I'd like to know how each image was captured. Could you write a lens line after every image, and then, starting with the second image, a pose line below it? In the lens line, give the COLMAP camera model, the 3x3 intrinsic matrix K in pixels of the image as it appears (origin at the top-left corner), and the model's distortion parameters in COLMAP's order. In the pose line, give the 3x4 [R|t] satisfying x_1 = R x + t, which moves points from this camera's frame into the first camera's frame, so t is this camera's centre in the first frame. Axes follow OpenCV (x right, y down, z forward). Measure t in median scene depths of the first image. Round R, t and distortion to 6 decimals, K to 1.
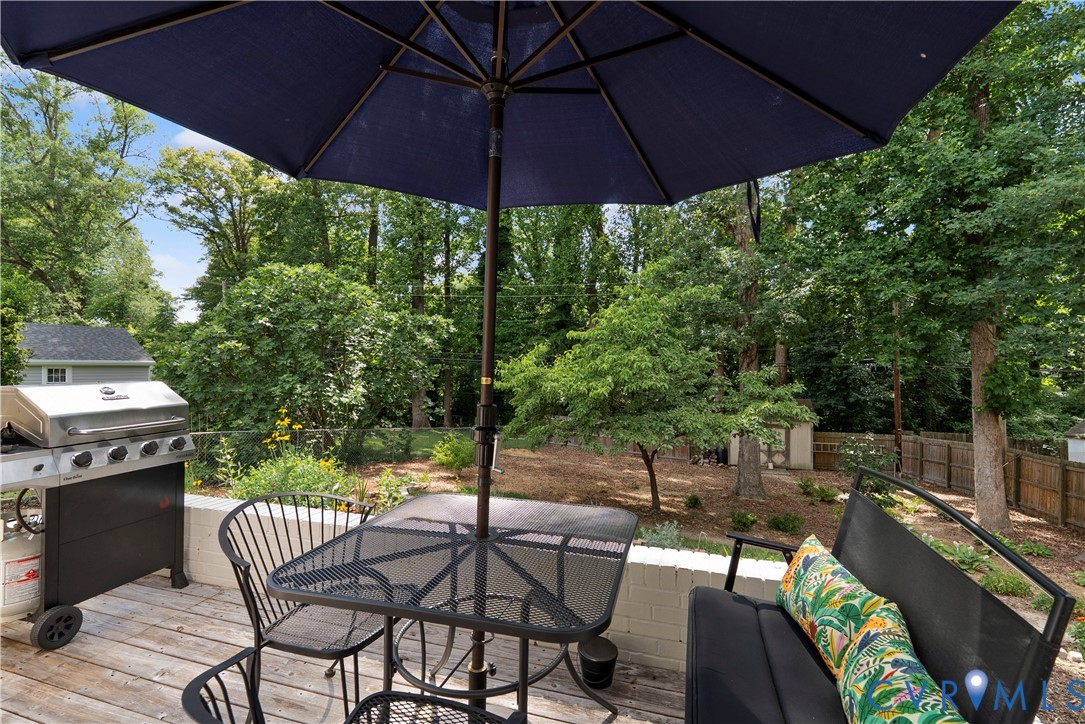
lens RADIAL K [[483.2, 0, 540.2], [0, 483.2, 358.9], [0, 0, 1]] dist [0.000246, -0.000292]
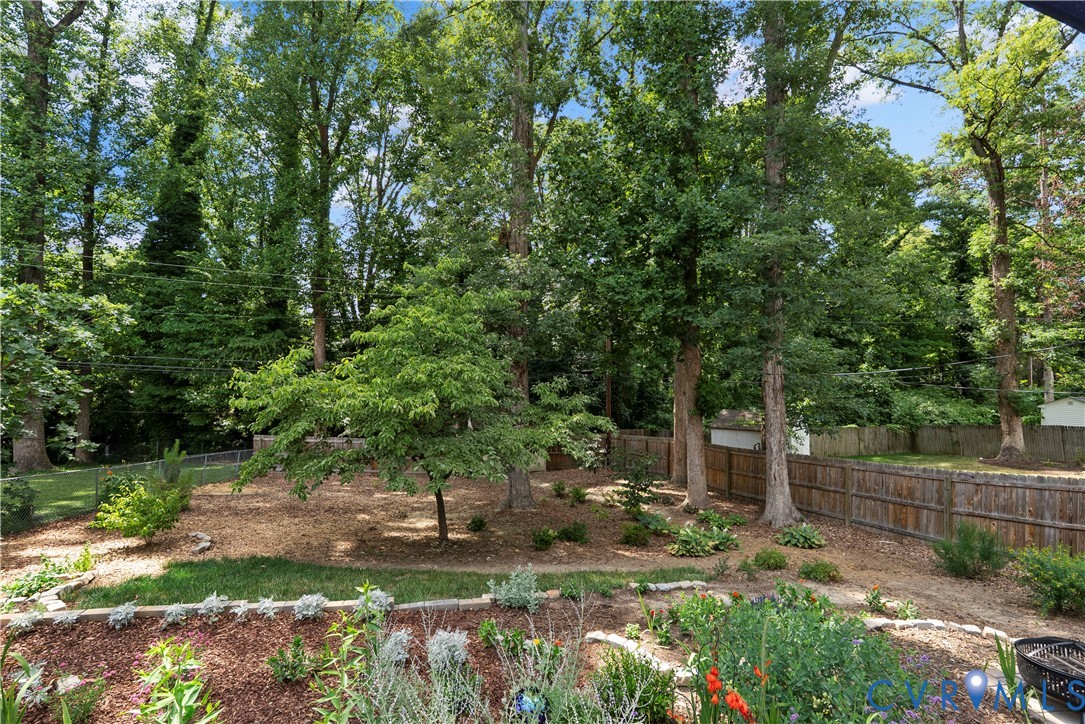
lens RADIAL K [[483.2, 0, 540.2], [0, 483.2, 358.9], [0, 0, 1]] dist [0.000246, -0.000292]
pose [[0.830733, 0.024460, 0.556134, -0.094448], [-0.014889, 0.999653, -0.021727, -0.000798], [-0.556472, 0.009769, 0.830809, 0.144220]]
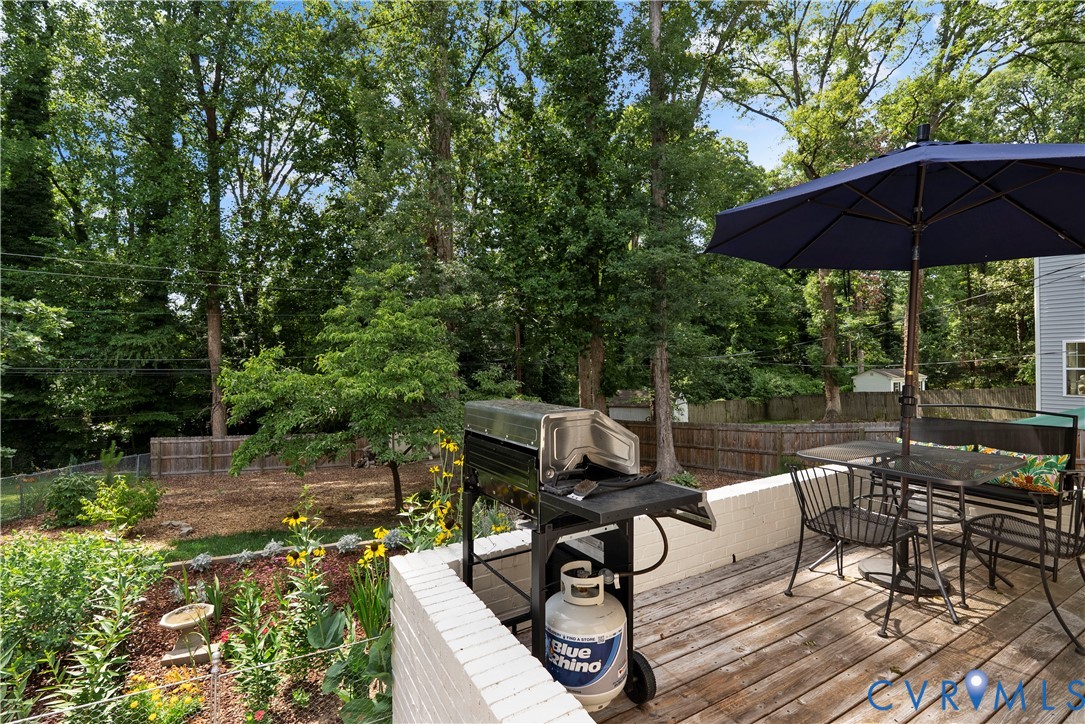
lens RADIAL K [[494.5, 0, 543.2], [0, 494.5, 360.0], [0, 0, 1]] dist [-0.000016, -0.000138]
pose [[0.686340, -0.012318, 0.727177, -0.258390], [0.013281, 0.999902, 0.004402, -0.003851], [-0.727160, 0.006636, 0.686436, 0.059314]]
